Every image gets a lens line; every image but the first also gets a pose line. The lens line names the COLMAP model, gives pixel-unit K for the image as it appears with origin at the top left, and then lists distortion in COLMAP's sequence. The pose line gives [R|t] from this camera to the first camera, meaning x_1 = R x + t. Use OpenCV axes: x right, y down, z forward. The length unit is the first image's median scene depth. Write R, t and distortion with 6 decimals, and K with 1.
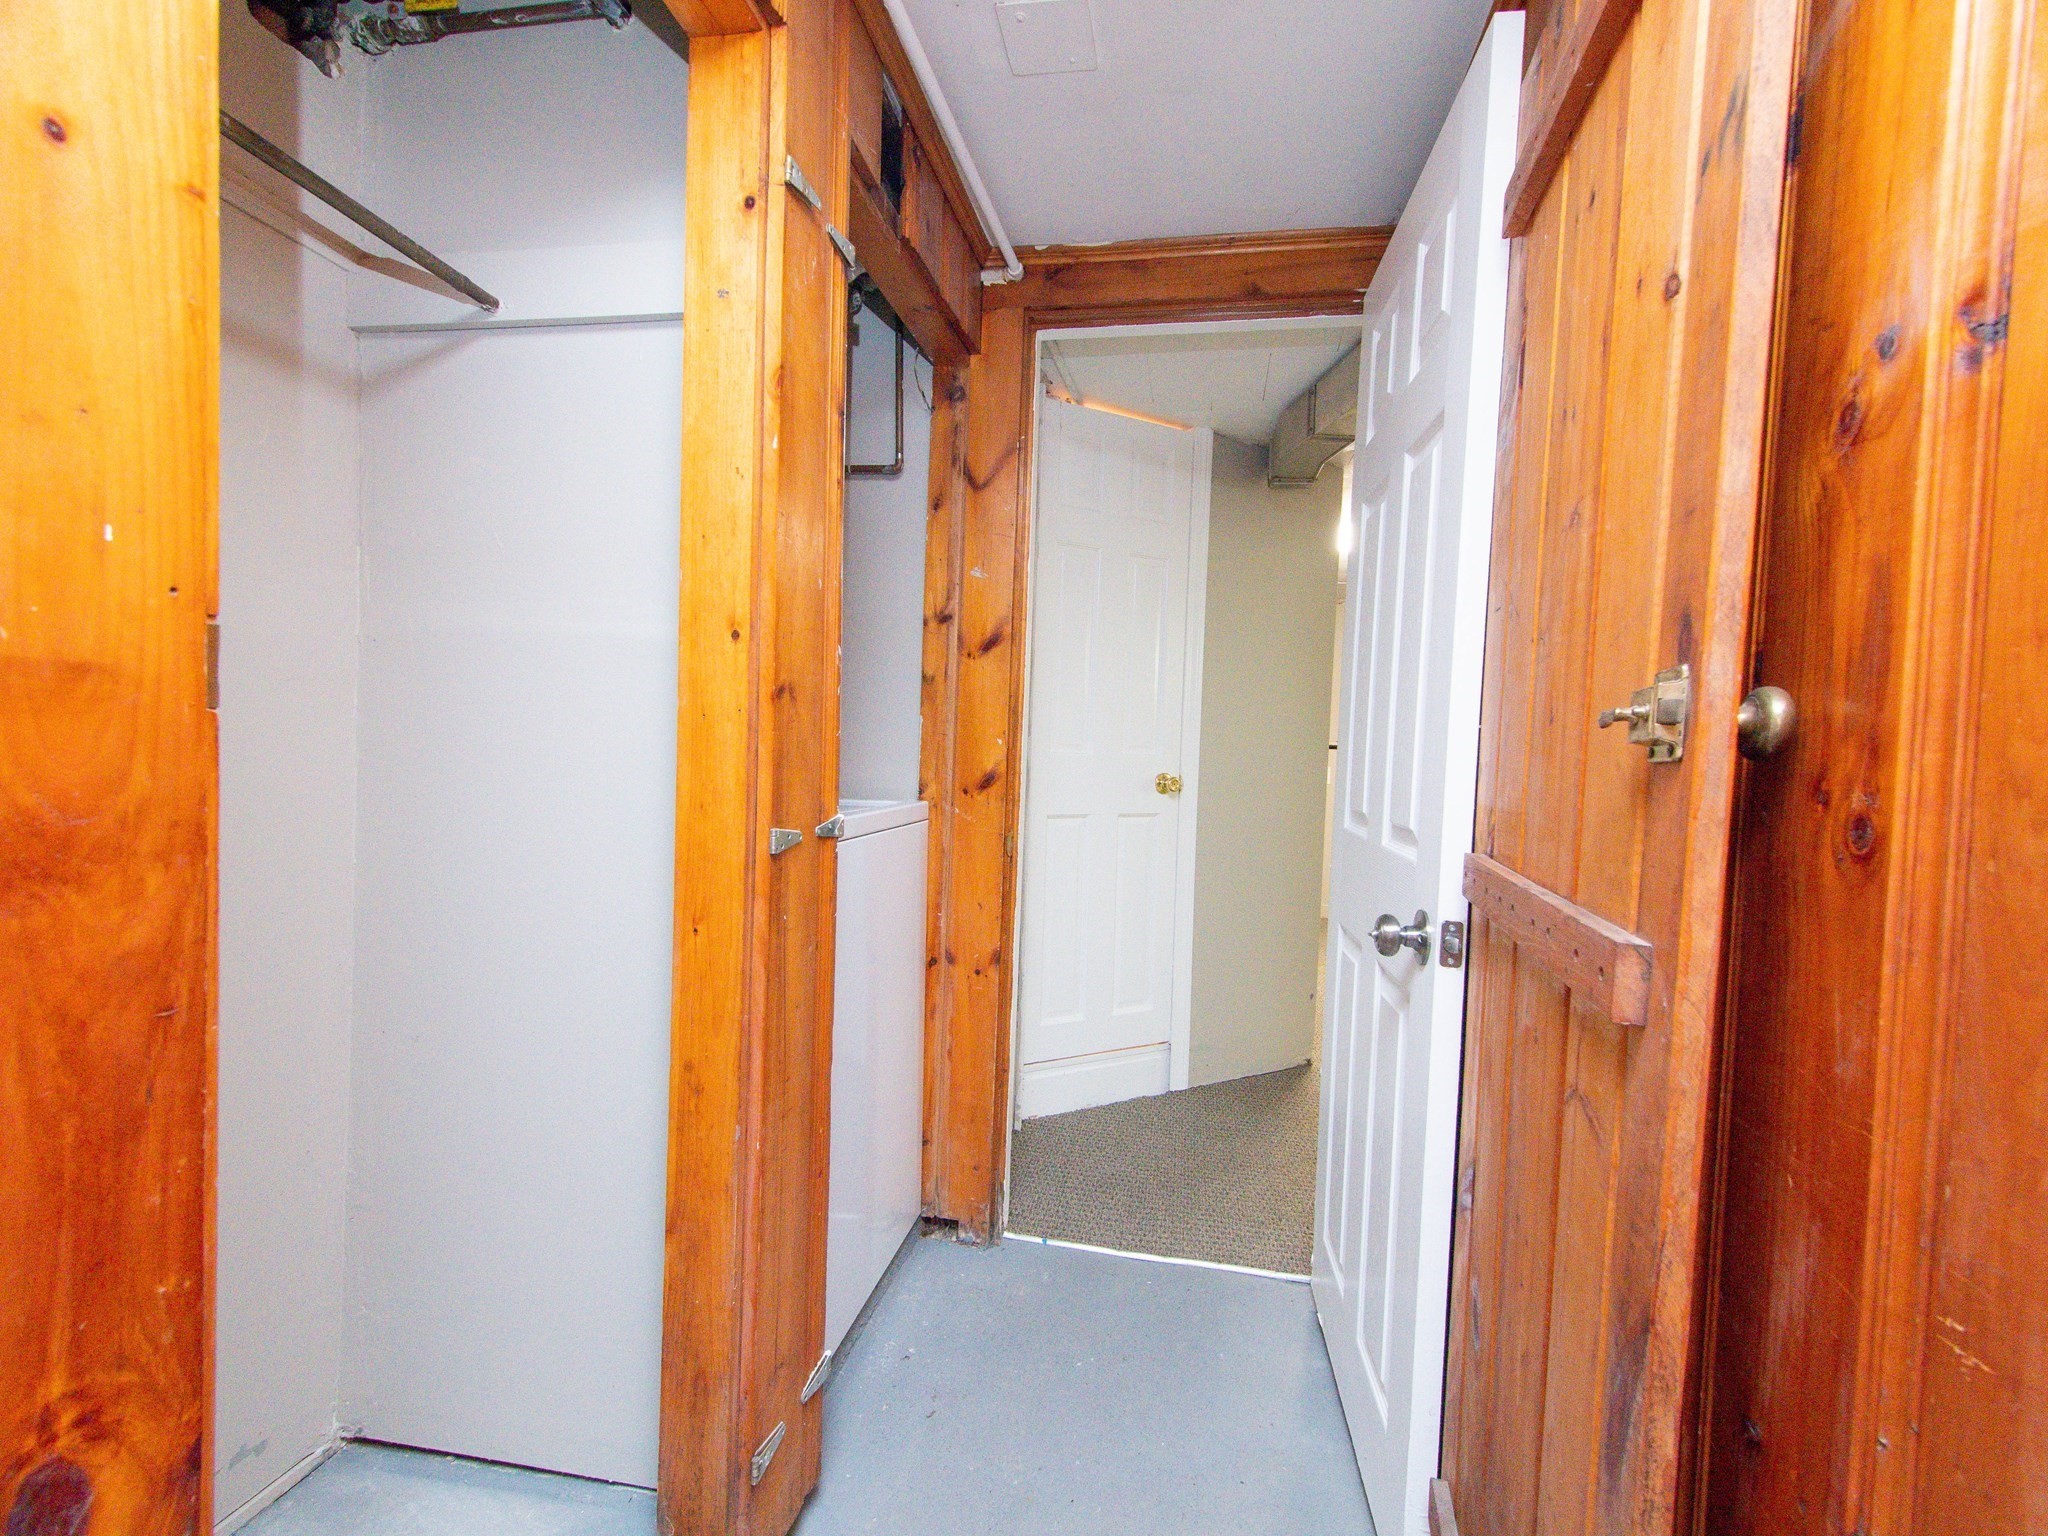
lens RADIAL K [[929.7, 0, 1043.4], [0, 929.7, 769.1], [0, 0, 1]] dist [0.022314, -0.008421]
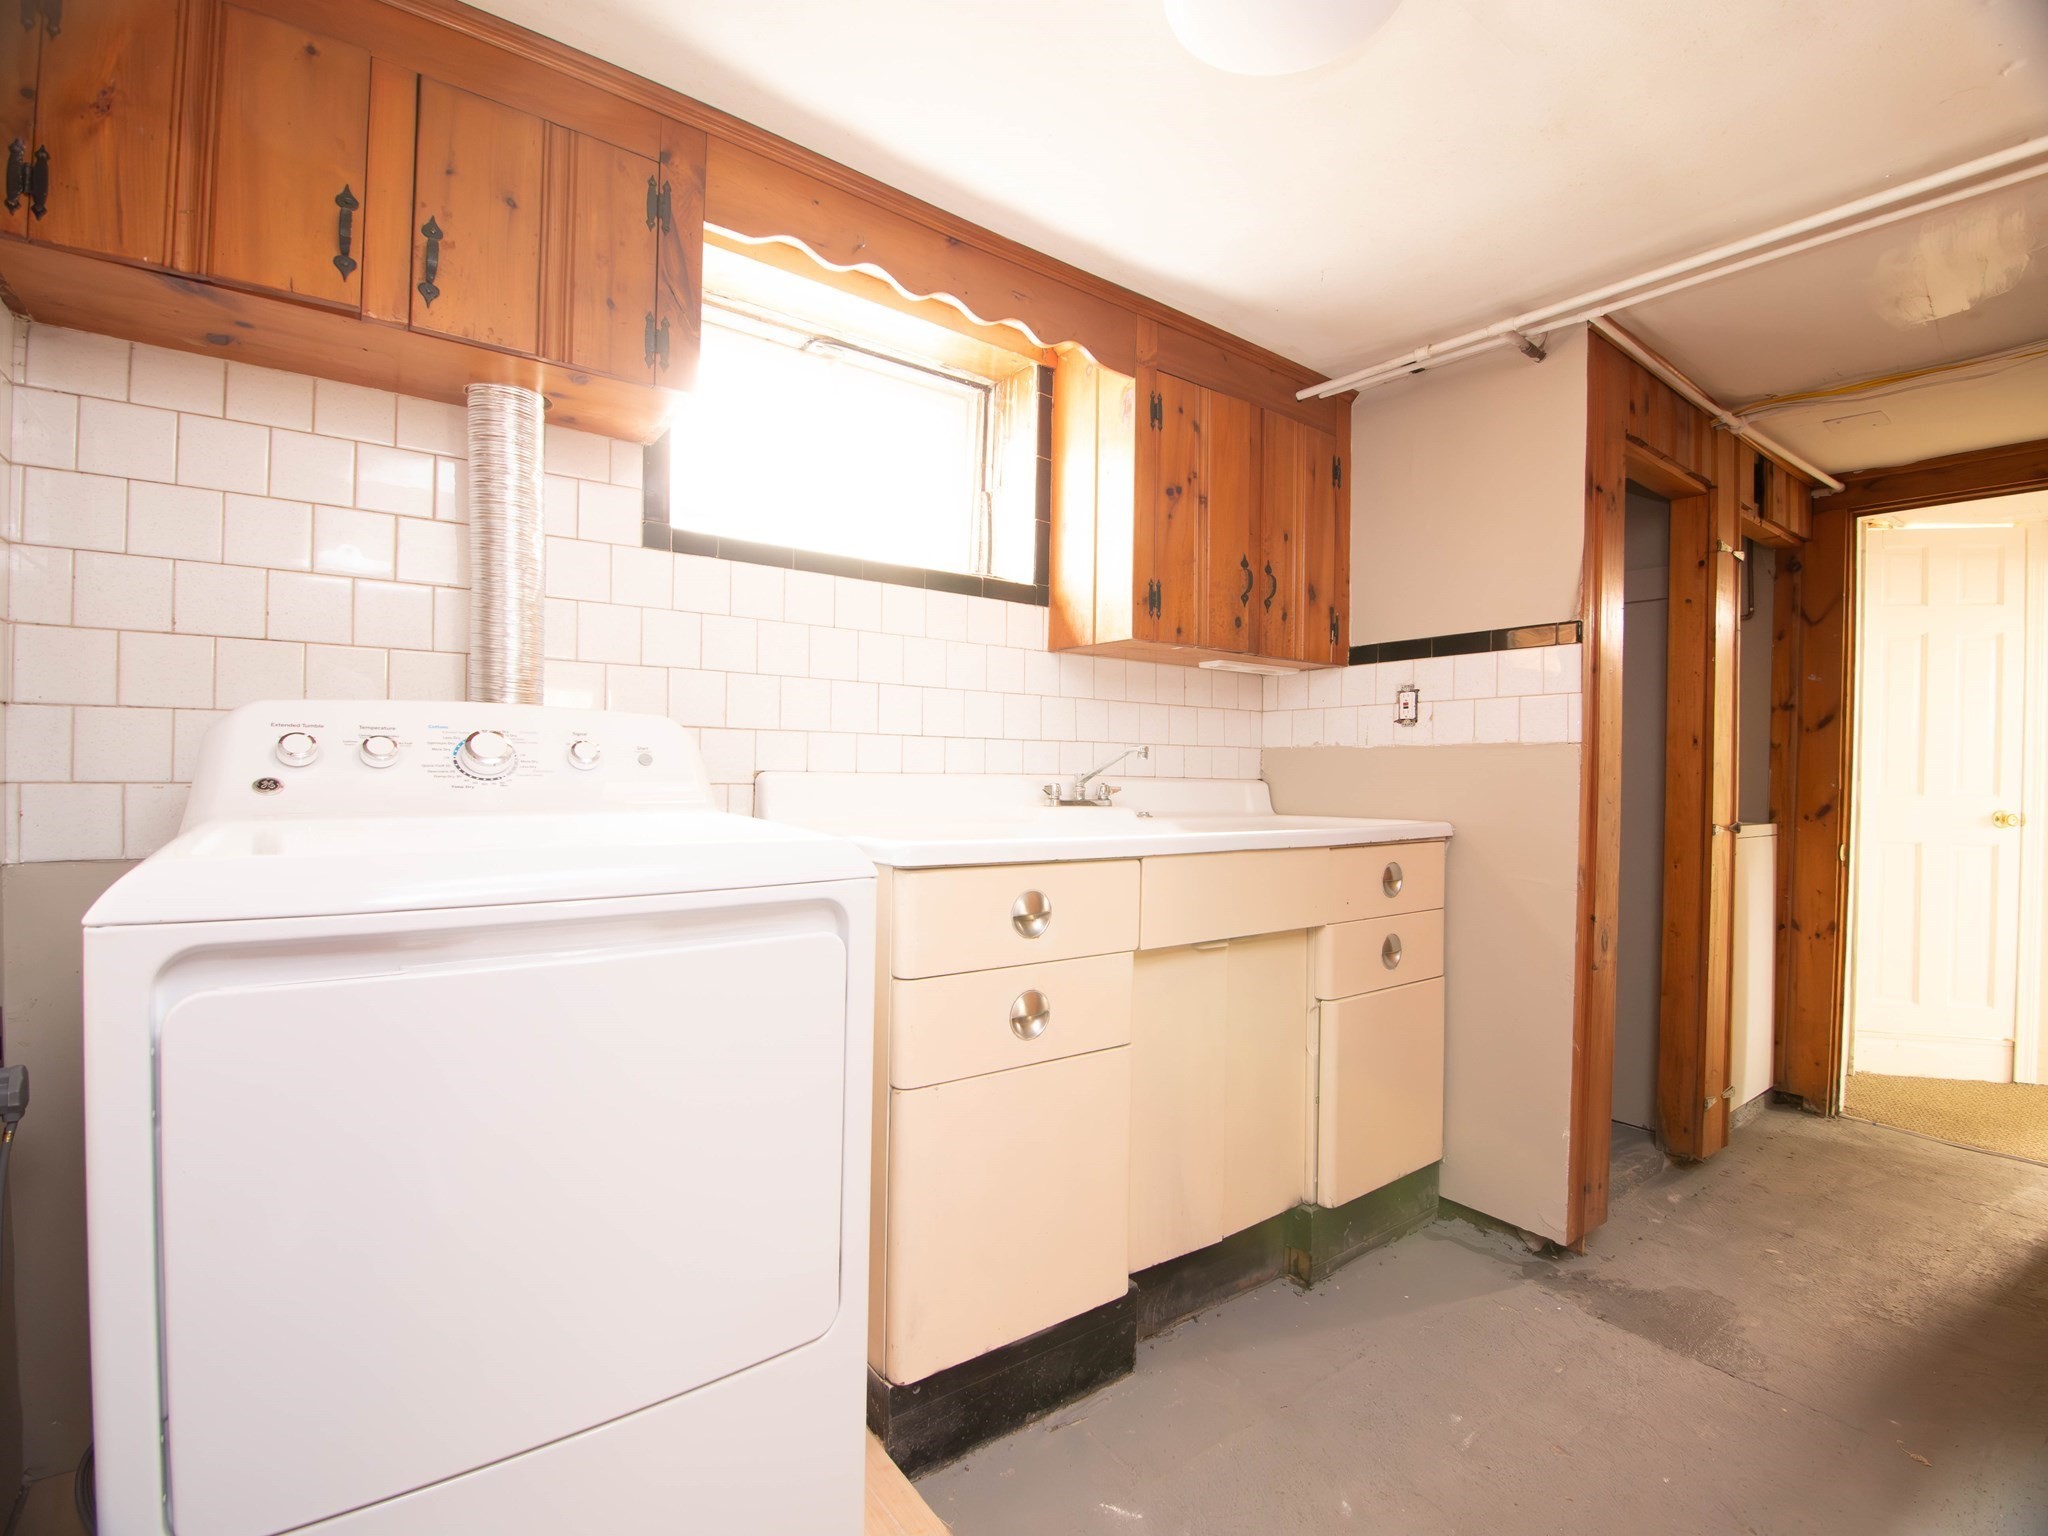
lens RADIAL K [[964.9, 0, 1040.6], [0, 964.9, 765.2], [0, 0, 1]] dist [-0.011988, -0.011146]
pose [[0.744280, -0.017721, -0.667632, 0.029188], [-0.016291, 0.998869, -0.044674, 0.027986], [0.667669, 0.044126, 0.743150, -1.050486]]
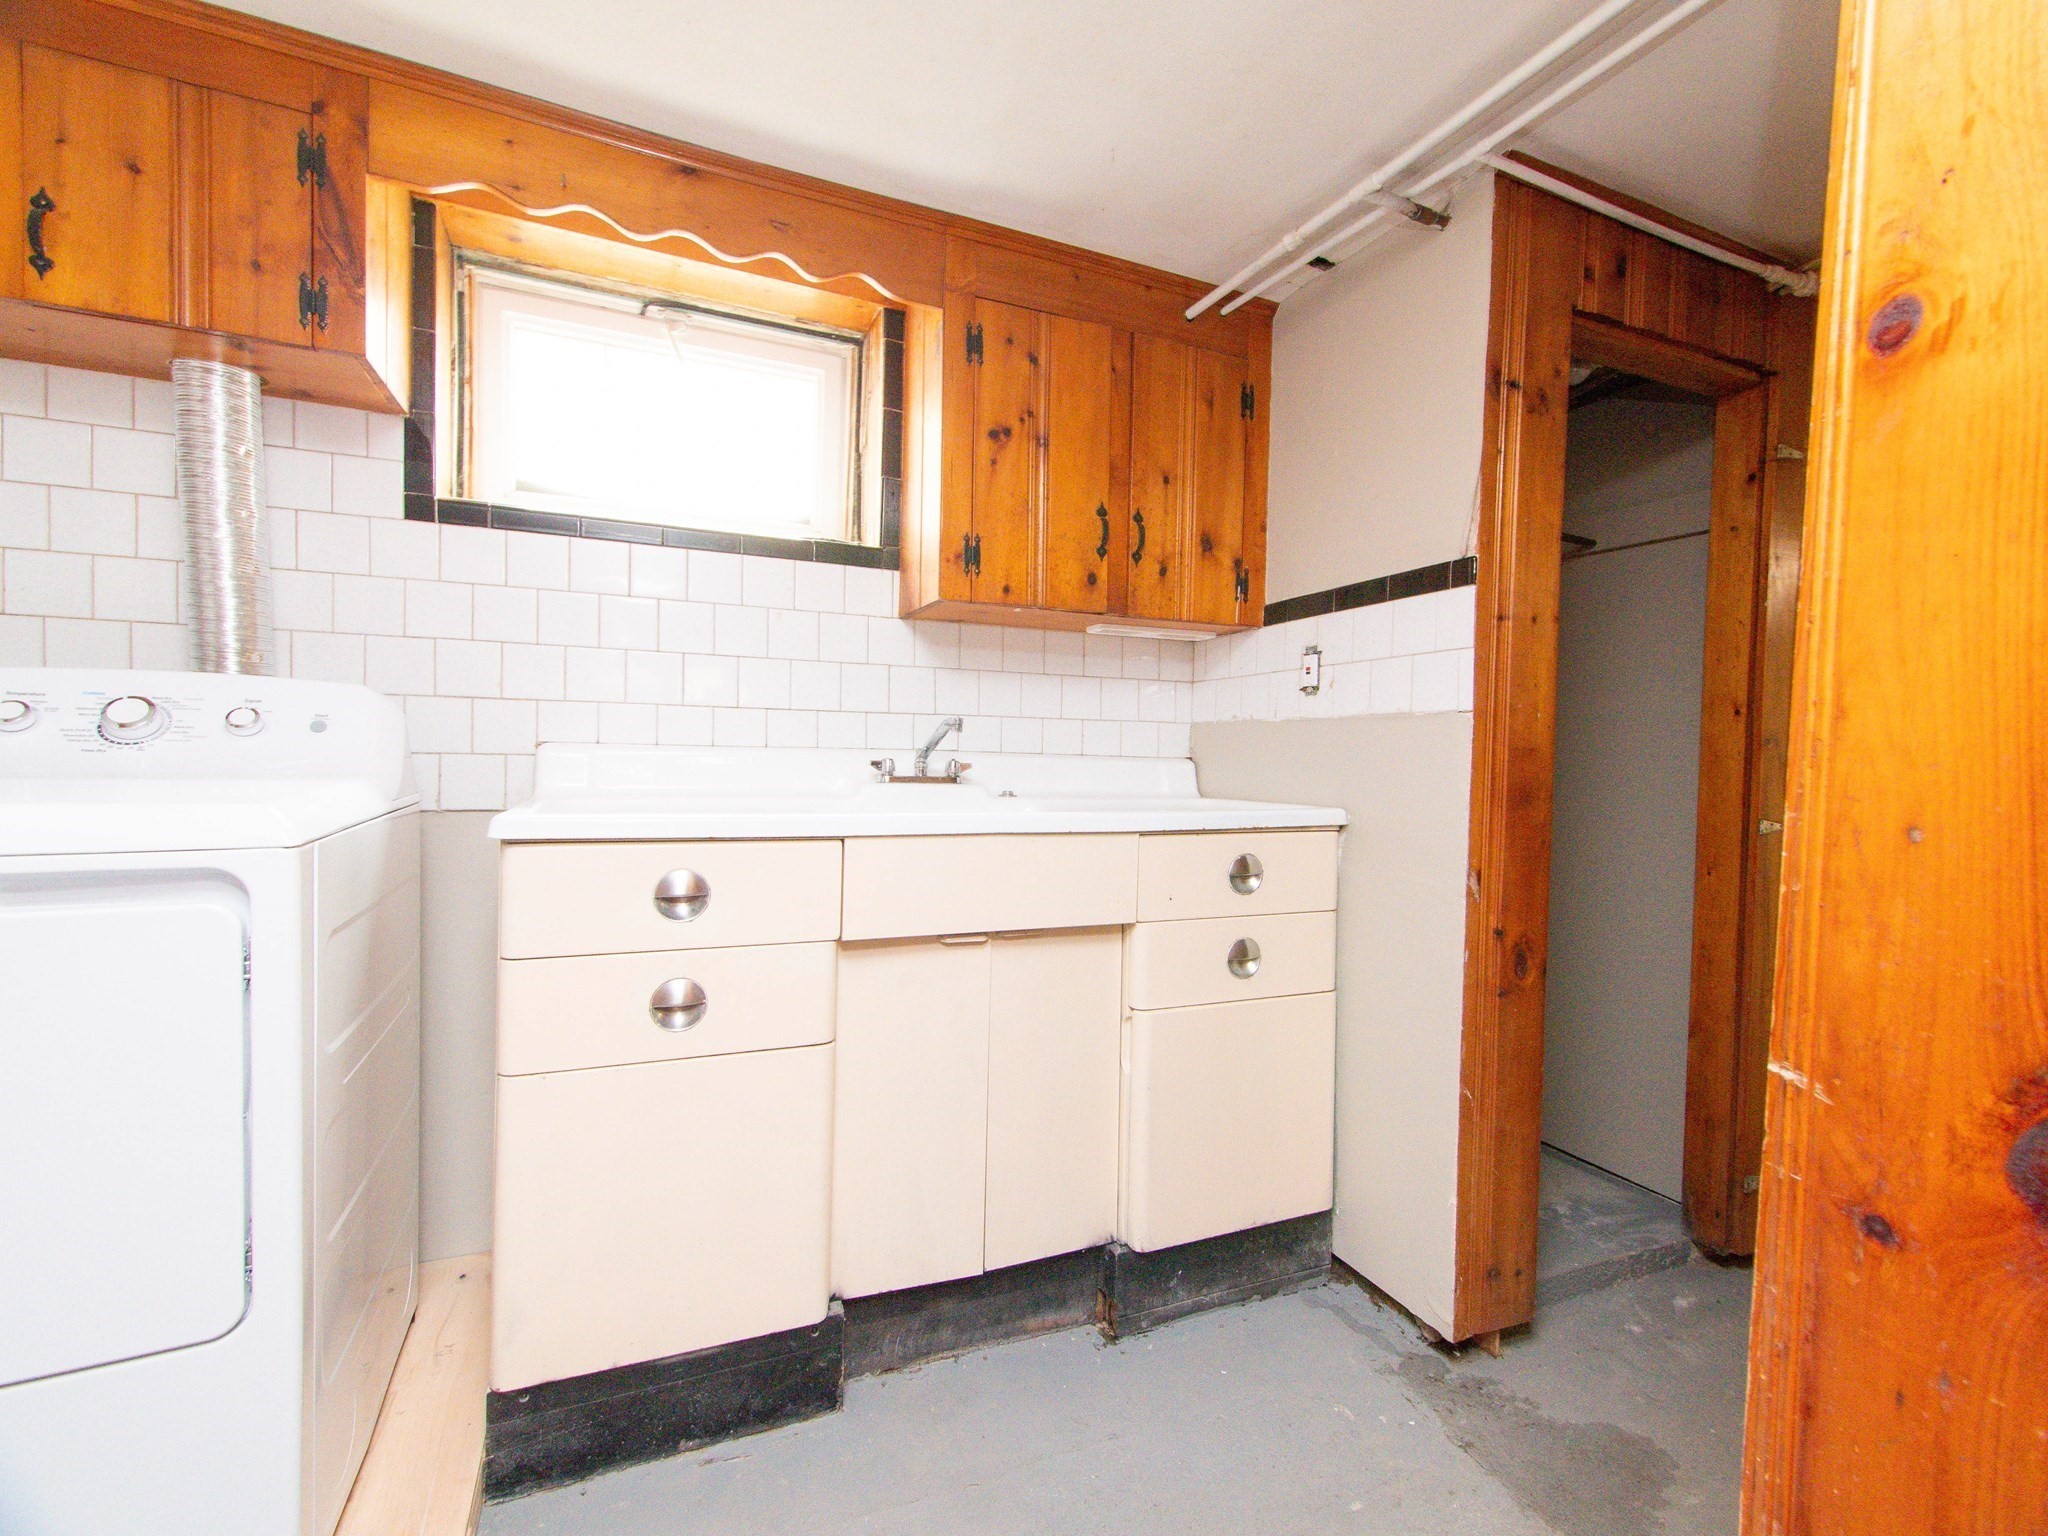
lens RADIAL K [[929.7, 0, 1043.4], [0, 929.7, 769.1], [0, 0, 1]] dist [0.022314, -0.008421]
pose [[0.562029, 0.001159, -0.827117, 0.232185], [-0.031640, 0.999297, -0.020099, 0.025274], [0.826512, 0.037466, 0.561670, -0.625594]]
